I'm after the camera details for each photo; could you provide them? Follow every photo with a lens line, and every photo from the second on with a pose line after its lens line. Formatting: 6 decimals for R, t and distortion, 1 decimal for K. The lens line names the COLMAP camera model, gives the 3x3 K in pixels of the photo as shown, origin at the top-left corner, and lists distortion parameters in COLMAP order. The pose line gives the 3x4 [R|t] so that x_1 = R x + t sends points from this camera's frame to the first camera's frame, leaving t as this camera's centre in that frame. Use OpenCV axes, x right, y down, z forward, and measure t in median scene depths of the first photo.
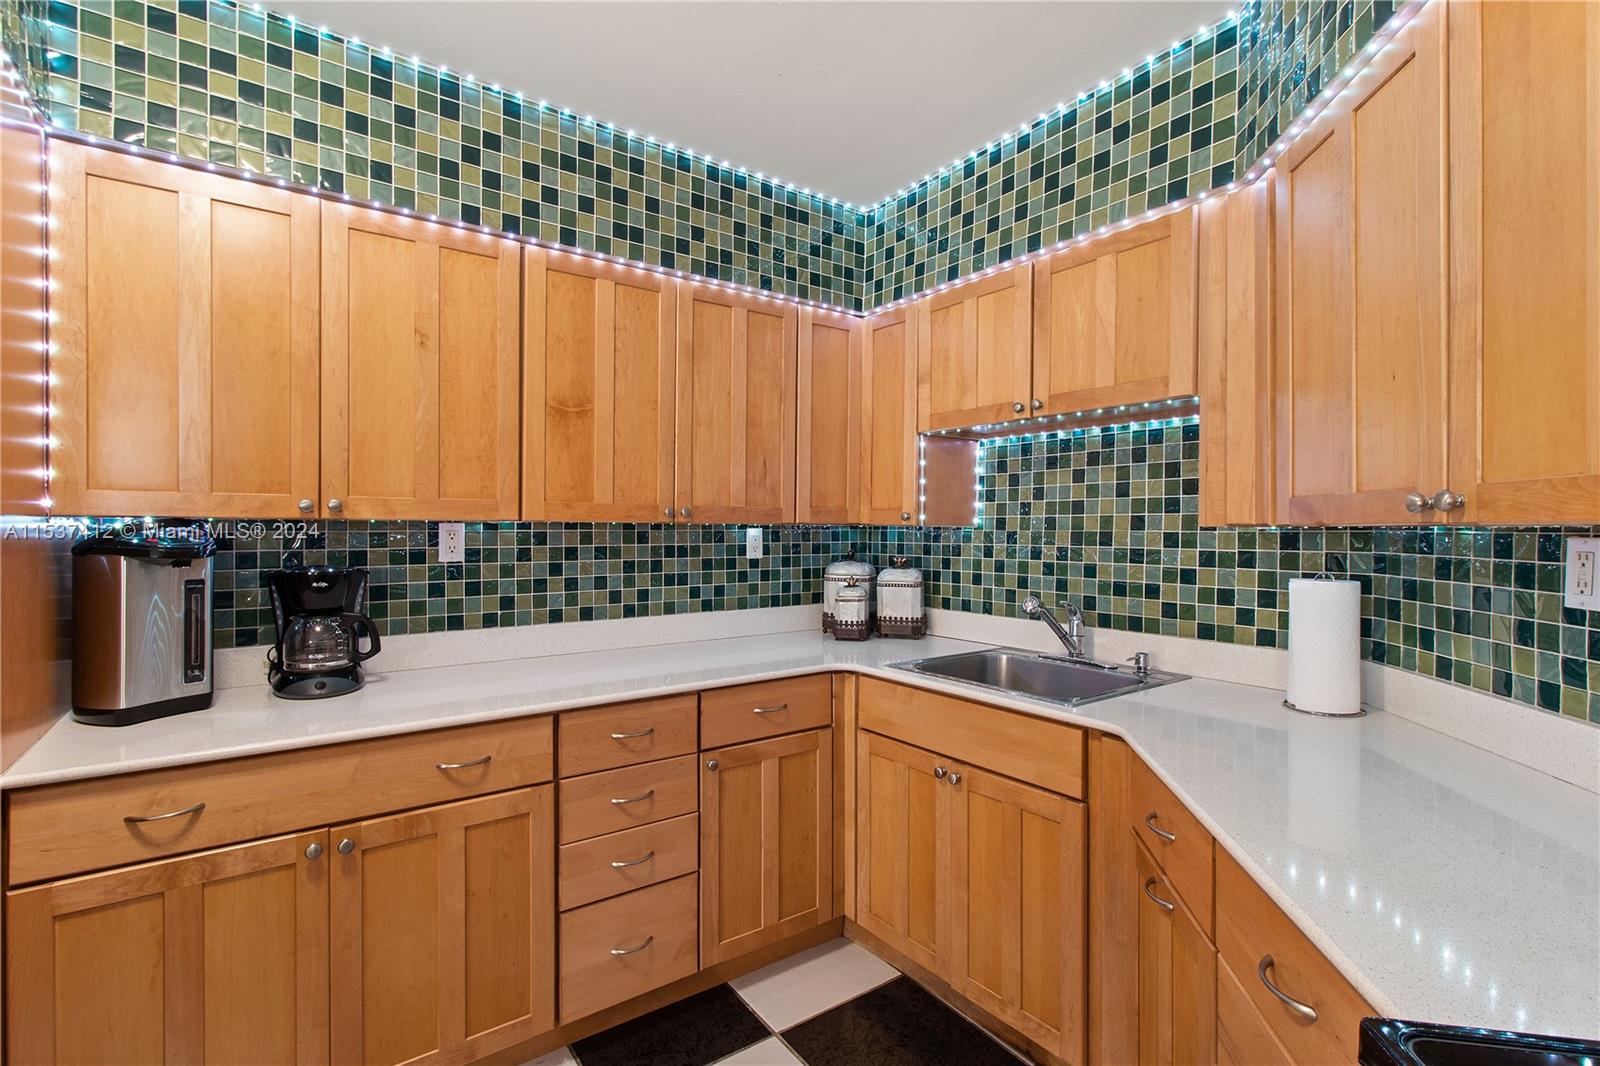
lens RADIAL K [[739.5, 0, 805.6], [0, 739.5, 524.6], [0, 0, 1]] dist [0.003569, 0.000724]
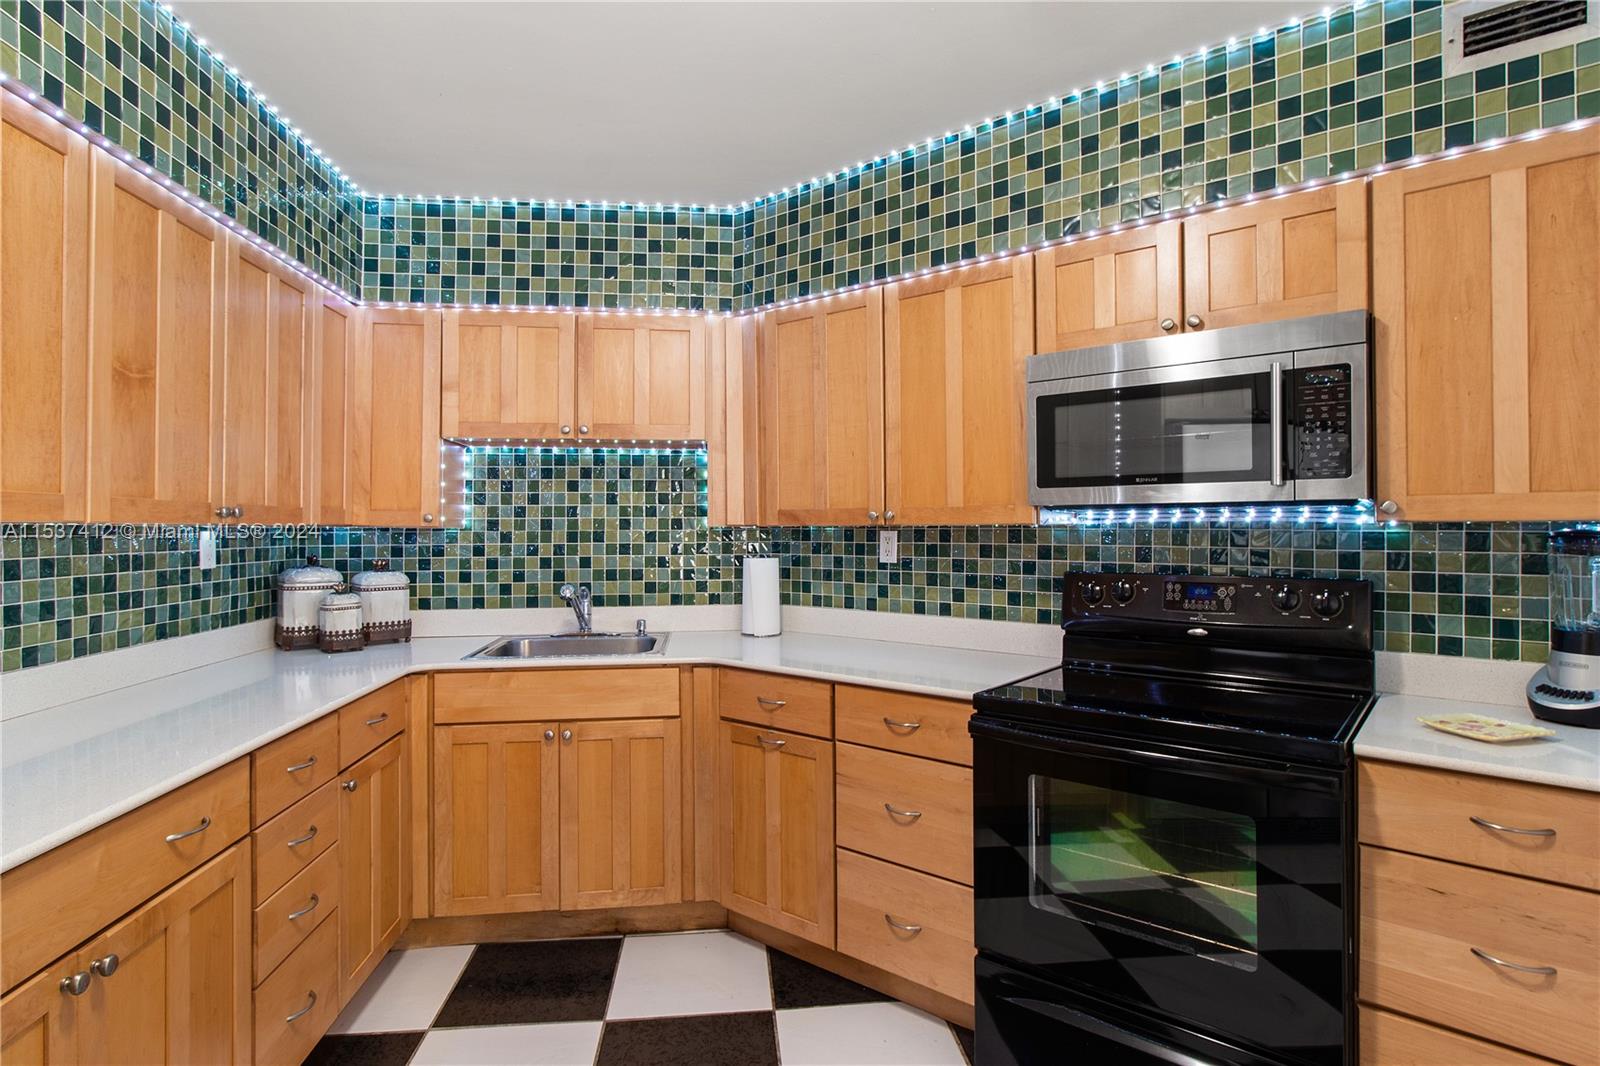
lens RADIAL K [[816.7, 0, 801.2], [0, 816.7, 511.9], [0, 0, 1]] dist [0.000708, -0.000173]
pose [[0.496874, 0.011513, 0.867746, -0.644787], [0.002176, 0.999892, -0.014512, -0.002223], [-0.867820, 0.009099, 0.496796, -0.003440]]
